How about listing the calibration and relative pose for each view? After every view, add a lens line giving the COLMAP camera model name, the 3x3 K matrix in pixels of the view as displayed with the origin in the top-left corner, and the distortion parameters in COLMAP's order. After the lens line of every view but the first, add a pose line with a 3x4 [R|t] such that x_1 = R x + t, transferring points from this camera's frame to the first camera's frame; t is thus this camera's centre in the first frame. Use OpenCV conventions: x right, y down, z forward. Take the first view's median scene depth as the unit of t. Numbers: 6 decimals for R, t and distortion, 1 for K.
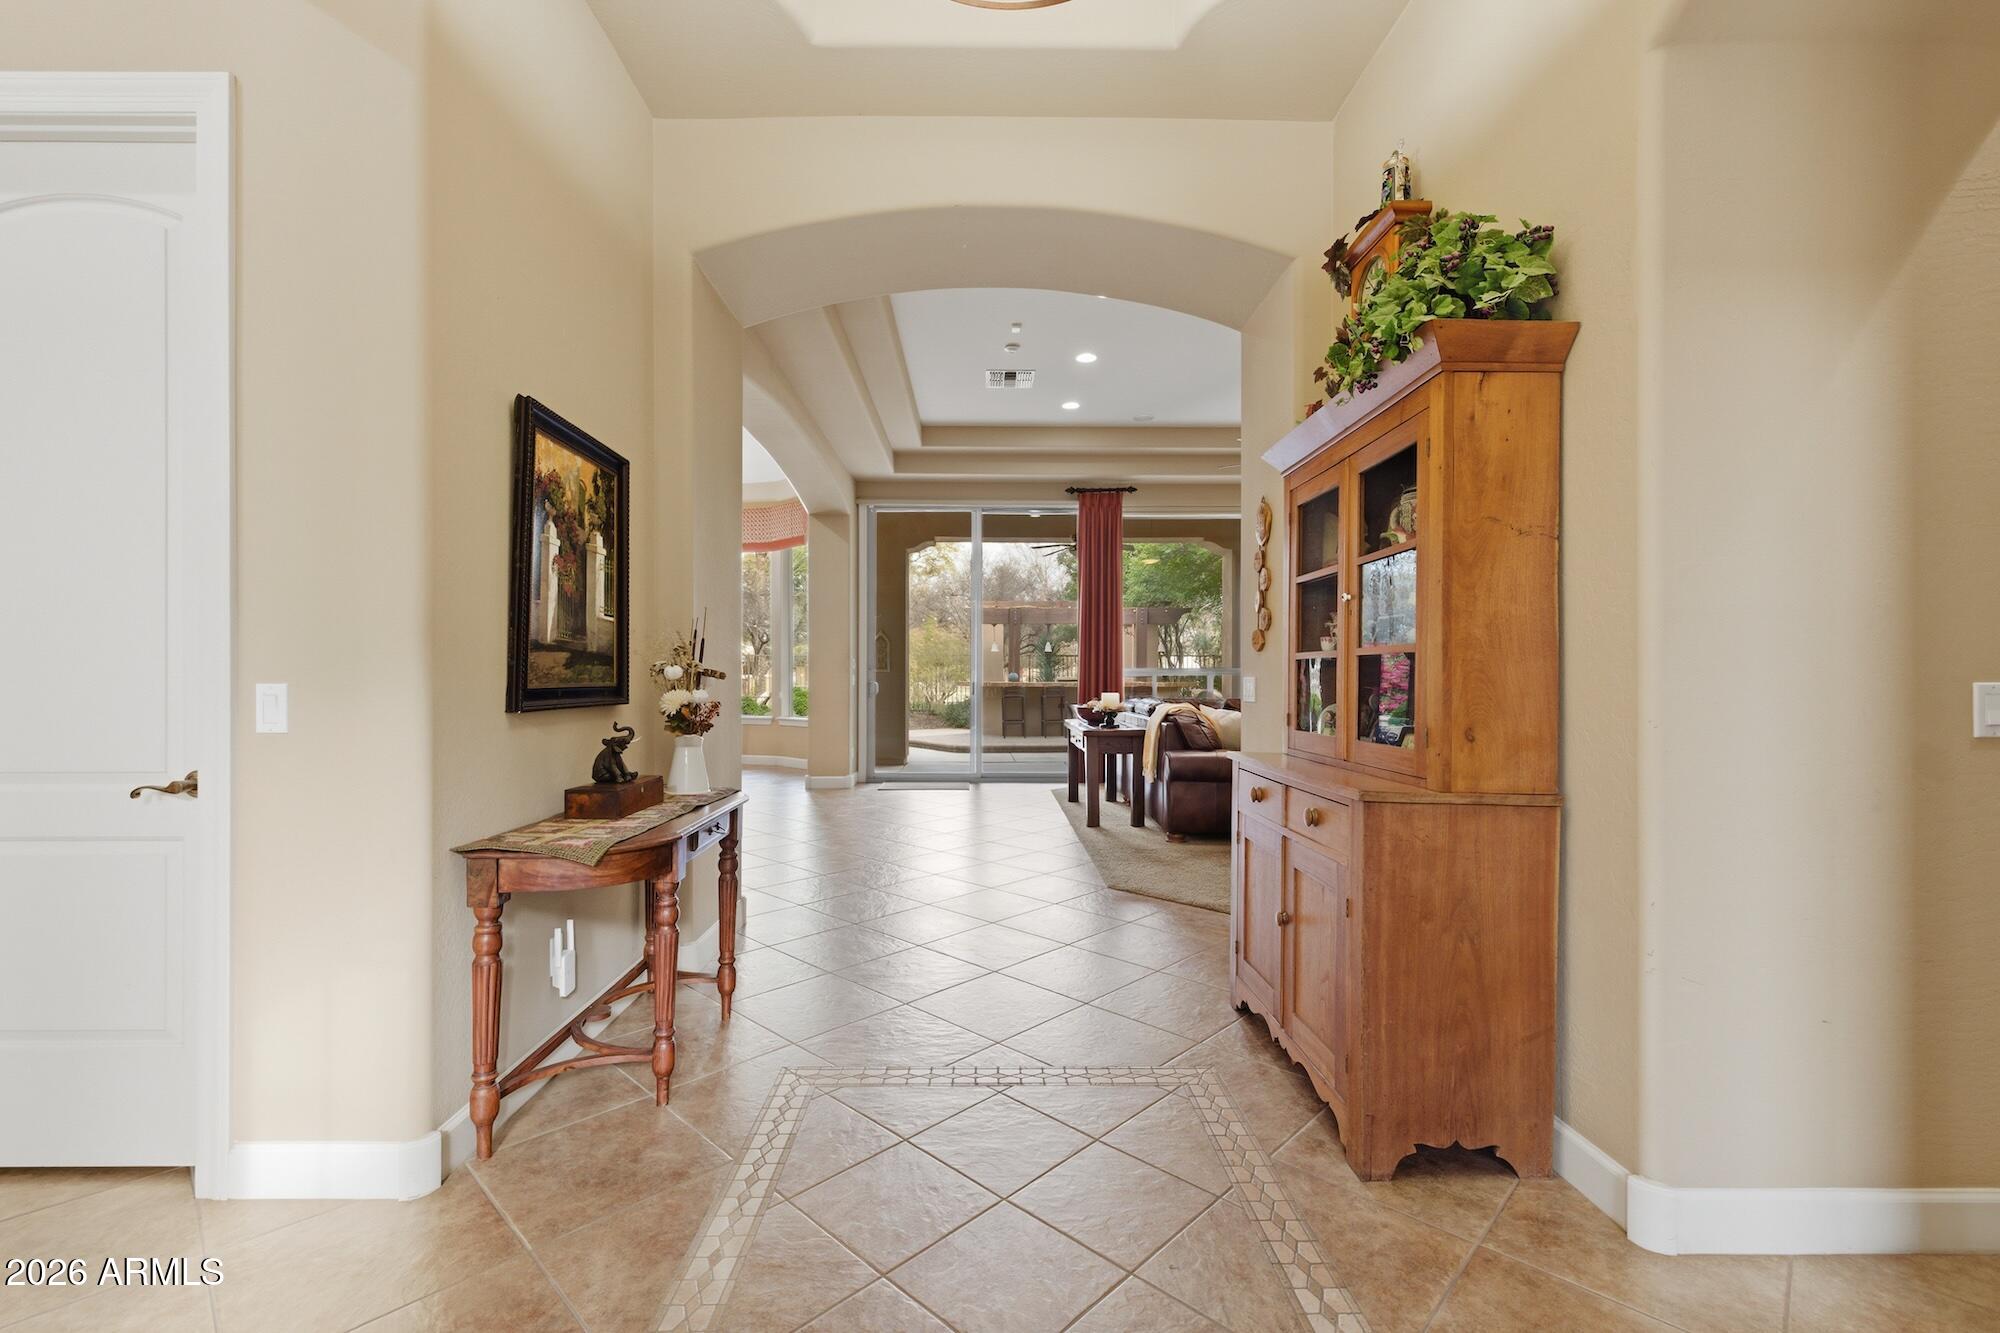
lens RADIAL K [[837.3, 0, 992.9], [0, 837.3, 665.4], [0, 0, 1]] dist [0.002965, 0.000550]
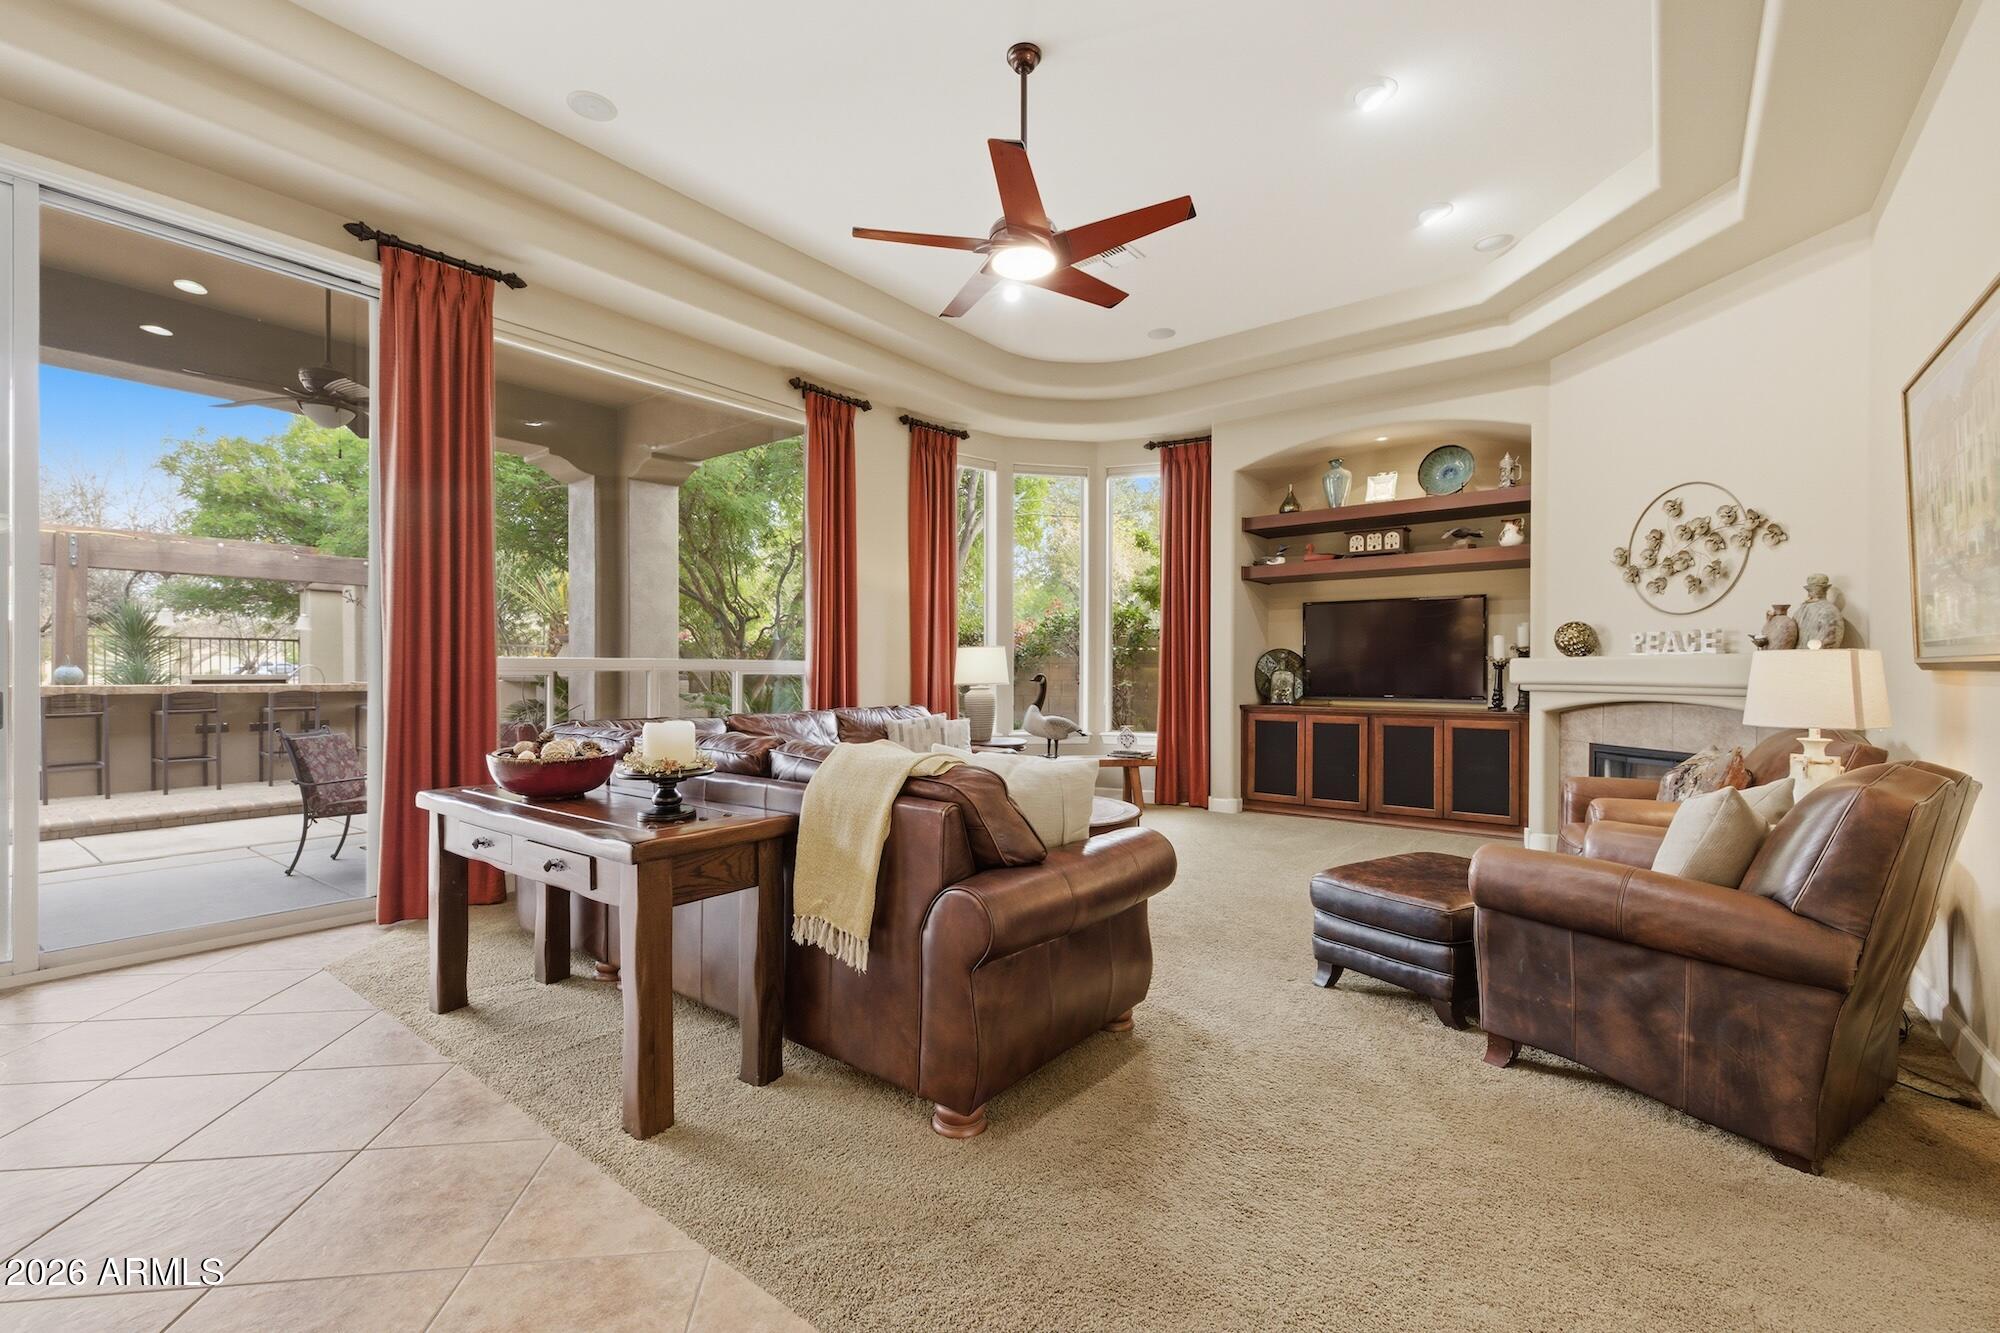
lens RADIAL K [[837.3, 0, 992.9], [0, 837.3, 665.4], [0, 0, 1]] dist [0.002965, 0.000550]
pose [[0.627877, 0.001061, 0.778312, -0.051032], [-0.007536, 0.999960, 0.004717, 0.006455], [-0.778276, -0.008827, 0.627860, 0.698243]]
